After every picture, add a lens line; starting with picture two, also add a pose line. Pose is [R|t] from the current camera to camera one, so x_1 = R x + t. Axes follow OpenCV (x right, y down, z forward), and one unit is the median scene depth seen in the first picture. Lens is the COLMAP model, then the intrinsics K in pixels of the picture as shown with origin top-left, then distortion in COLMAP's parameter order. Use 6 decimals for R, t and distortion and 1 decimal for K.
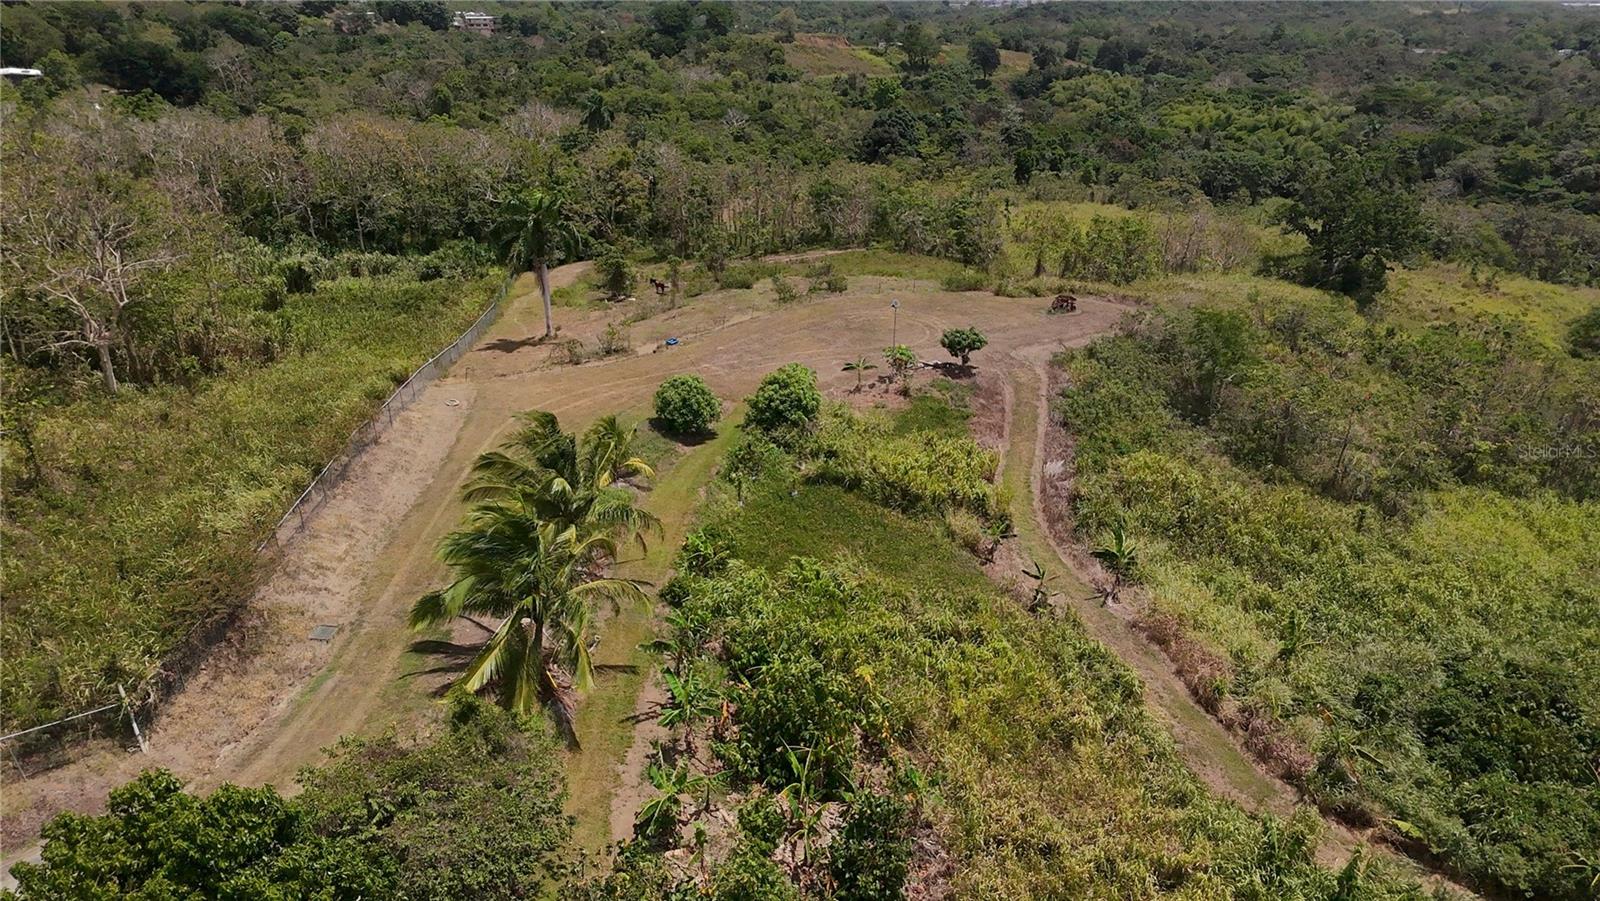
lens RADIAL K [[1028.6, 0, 803.7], [0, 1028.6, 449.5], [0, 0, 1]] dist [0.013118, -0.002774]
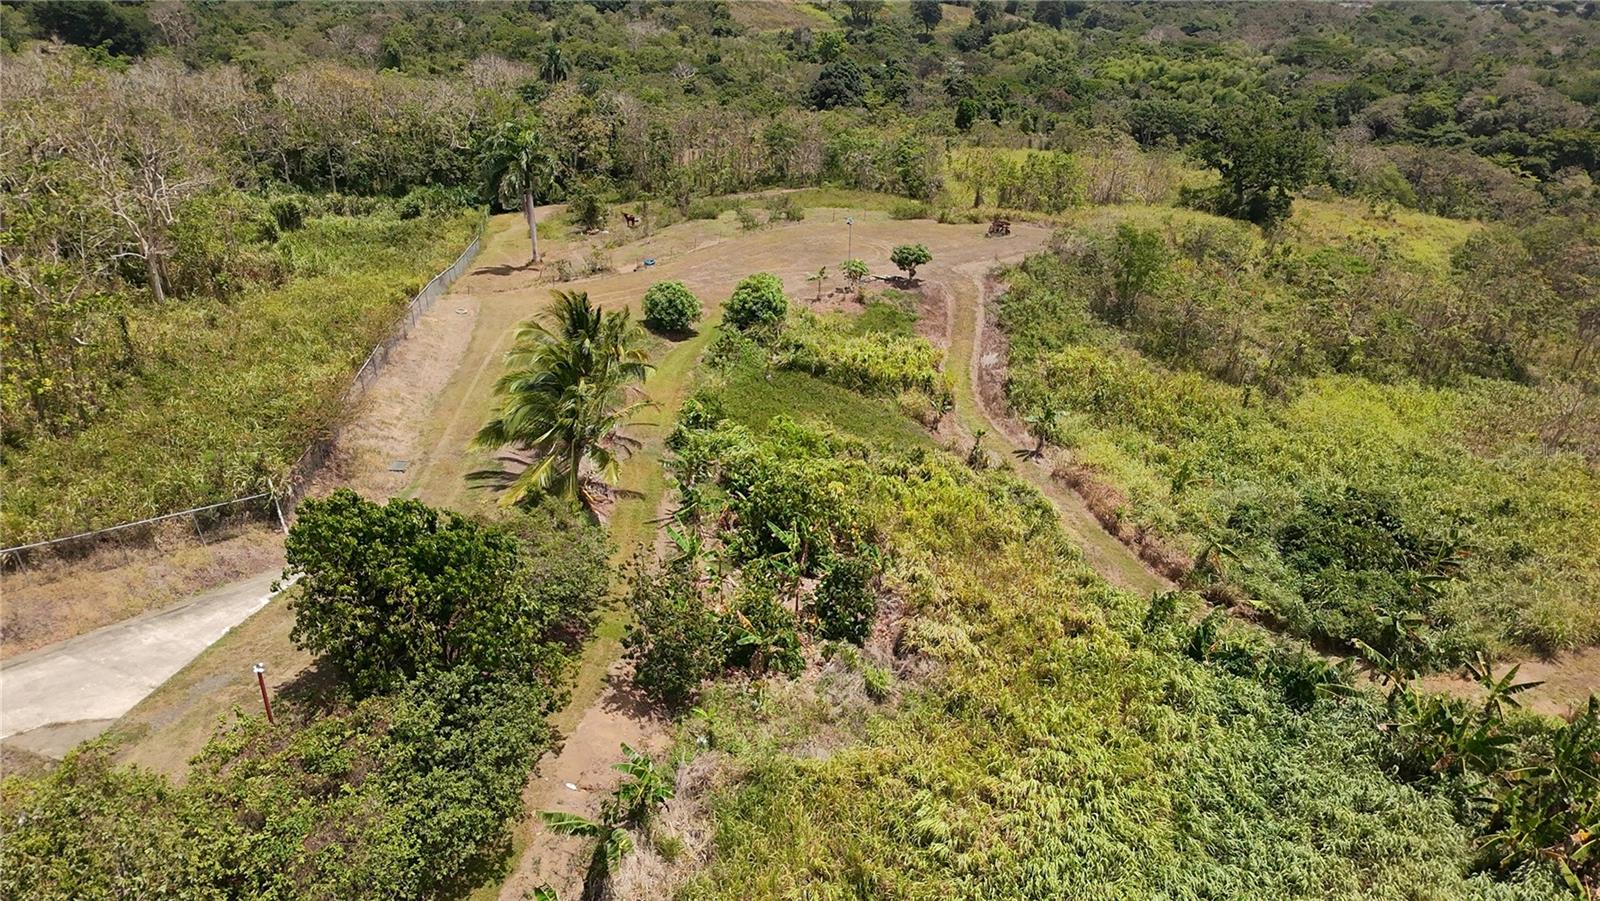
lens RADIAL K [[1028.6, 0, 803.7], [0, 1028.6, 449.5], [0, 0, 1]] dist [0.013118, -0.002774]
pose [[0.998611, -0.022331, 0.047726, -0.014995], [0.020616, 0.999134, 0.036139, 0.046773], [-0.048491, -0.035105, 0.998207, -0.096507]]
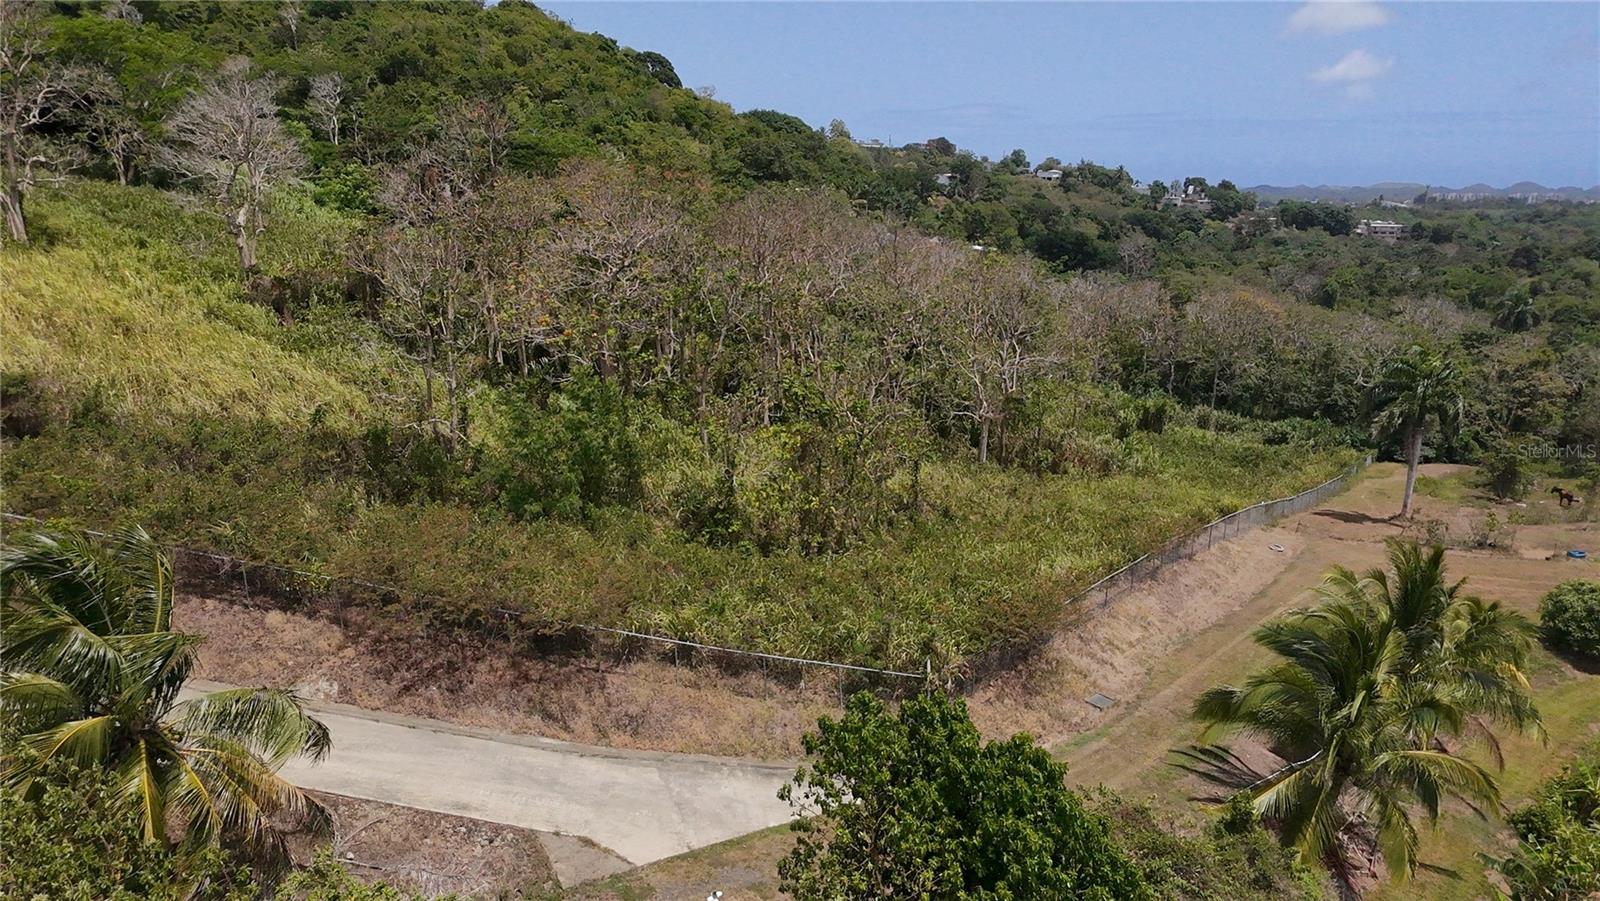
lens RADIAL K [[1028.6, 0, 803.7], [0, 1028.6, 449.5], [0, 0, 1]] dist [0.013118, -0.002774]
pose [[0.707715, 0.176576, -0.684076, -0.014487], [-0.300238, 0.951649, -0.064970, 0.037523], [0.639529, 0.251366, 0.726511, 0.019583]]
